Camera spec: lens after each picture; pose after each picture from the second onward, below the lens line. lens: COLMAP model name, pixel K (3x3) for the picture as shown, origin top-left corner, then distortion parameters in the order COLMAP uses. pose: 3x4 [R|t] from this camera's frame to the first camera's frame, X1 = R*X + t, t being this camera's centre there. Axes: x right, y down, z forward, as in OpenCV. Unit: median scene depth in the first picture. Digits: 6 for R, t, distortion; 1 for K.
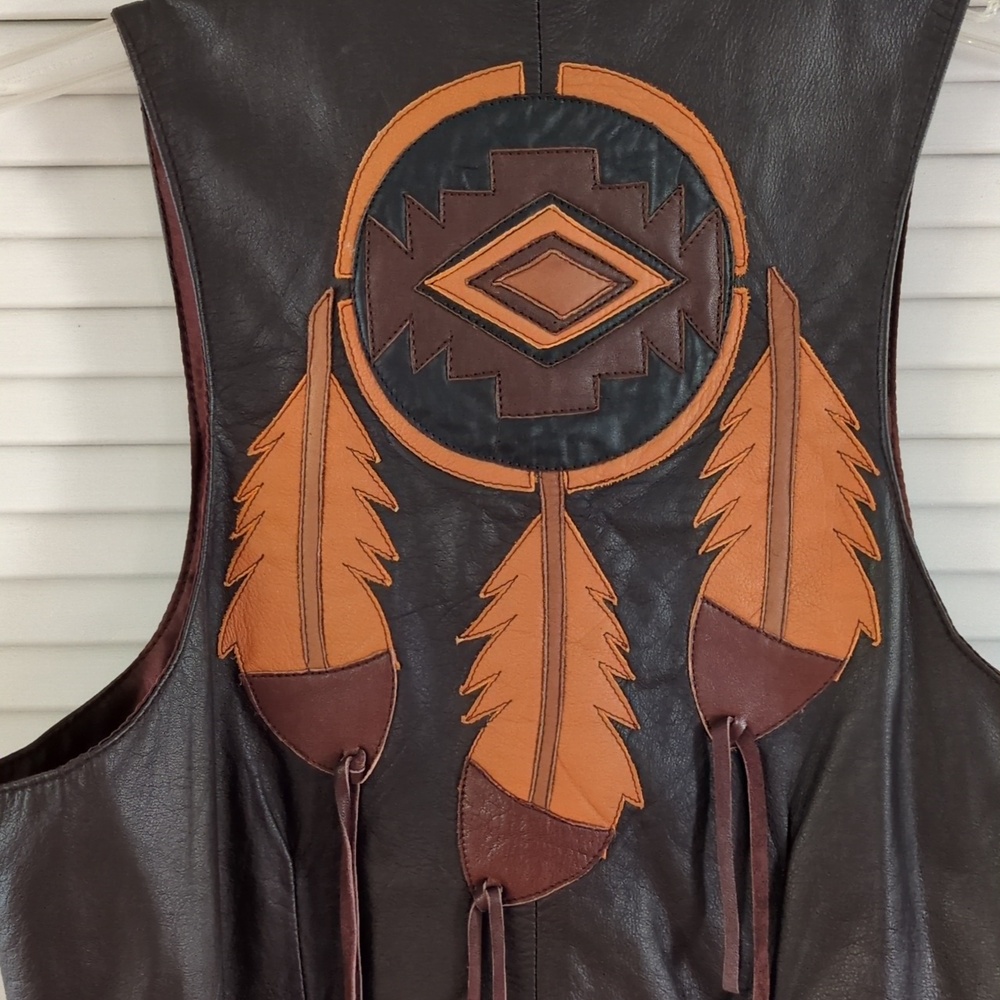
lens RADIAL K [[1642.5, 0, 500.0], [0, 1642.5, 500.0], [0, 0, 1]] dist [0.051795, -0.203754]
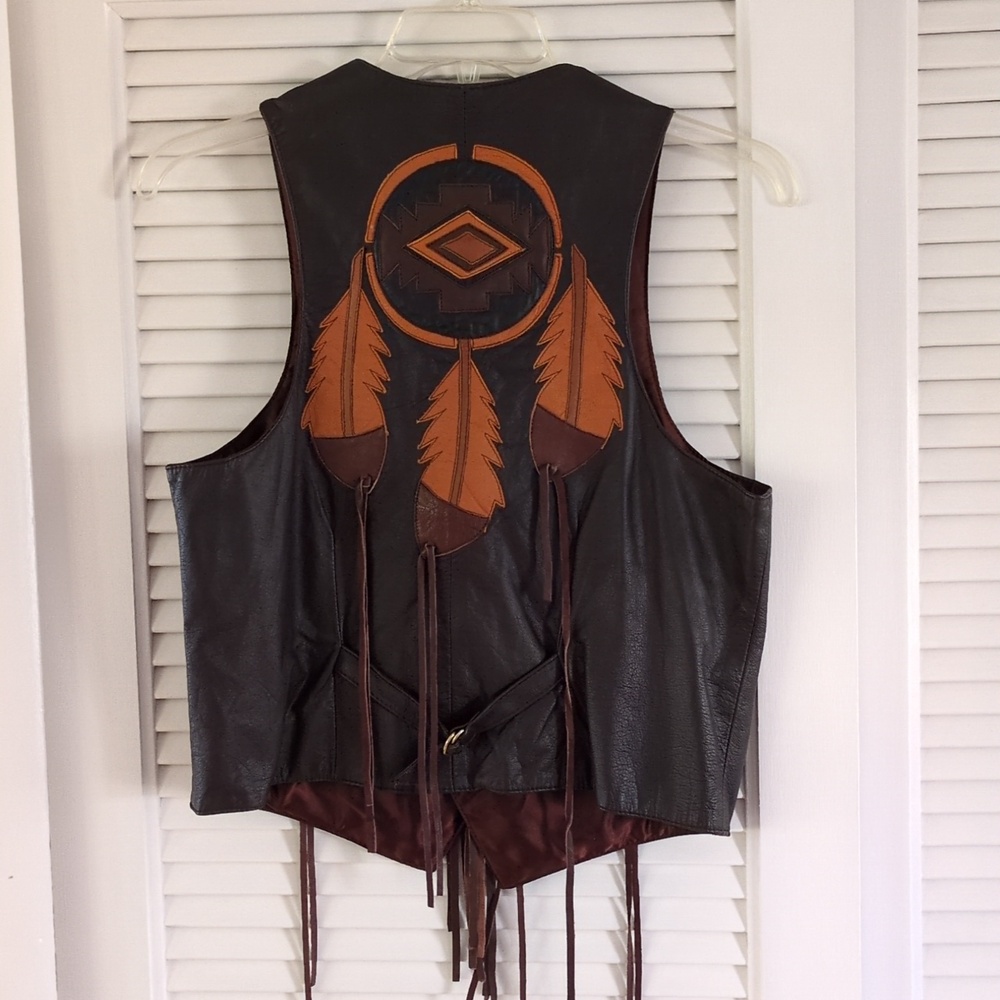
lens RADIAL K [[1642.5, 0, 500.0], [0, 1642.5, 500.0], [0, 0, 1]] dist [0.051795, -0.203754]
pose [[0.998212, 0.037298, -0.046708, 0.177683], [-0.040330, 0.997020, -0.065763, 0.315496], [0.044116, 0.067529, 0.996741, -1.036719]]
